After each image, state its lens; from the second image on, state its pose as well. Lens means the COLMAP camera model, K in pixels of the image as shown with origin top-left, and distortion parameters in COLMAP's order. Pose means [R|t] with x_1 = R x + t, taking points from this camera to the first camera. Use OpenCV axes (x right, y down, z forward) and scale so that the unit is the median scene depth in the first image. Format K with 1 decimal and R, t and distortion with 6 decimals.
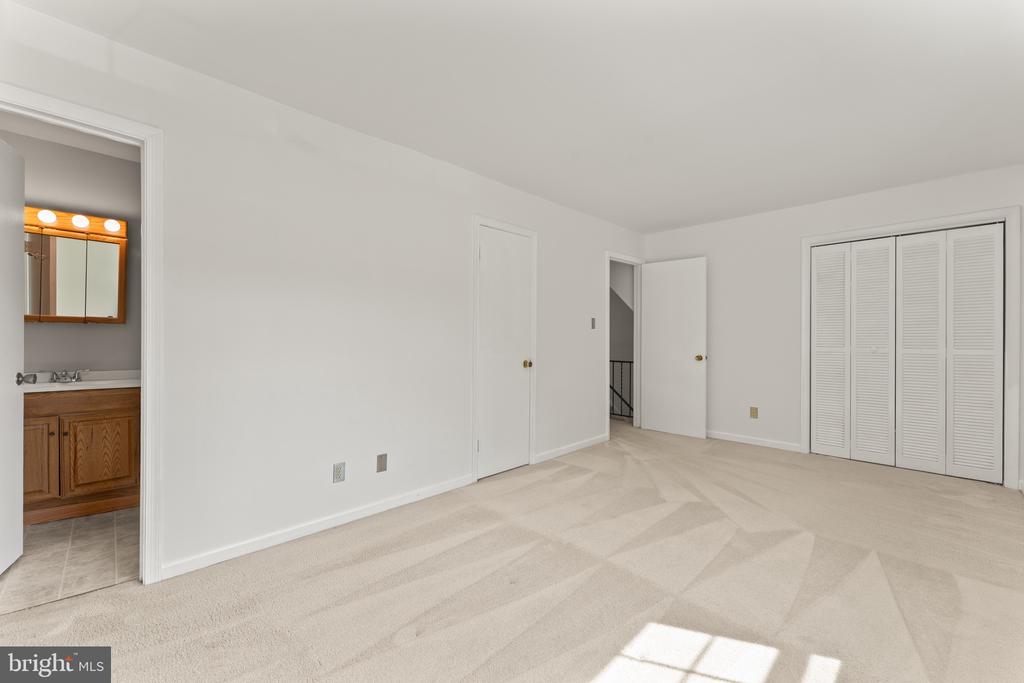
lens RADIAL K [[412.0, 0, 508.7], [0, 412.0, 342.5], [0, 0, 1]] dist [-0.000547, -0.000191]
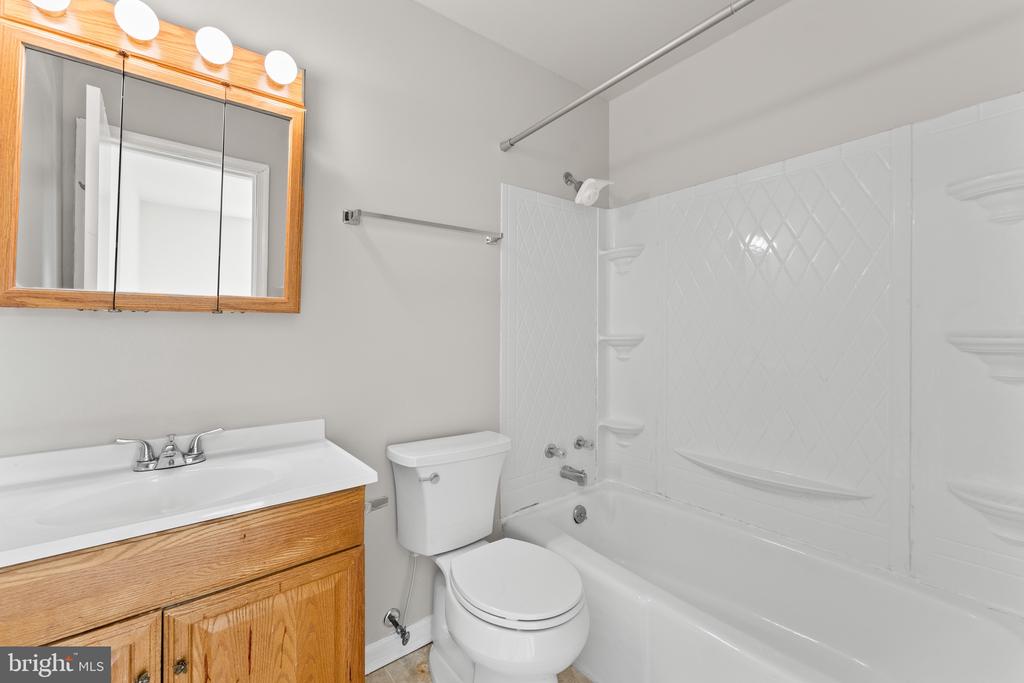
lens RADIAL K [[423.0, 0, 513.2], [0, 423.0, 326.8], [0, 0, 1]] dist [0.001050, 0.000247]
pose [[0.995149, -0.003718, -0.098313, -0.741692], [0.002452, 0.999913, -0.012993, -0.028507], [0.098353, 0.012689, 0.995071, 0.656407]]
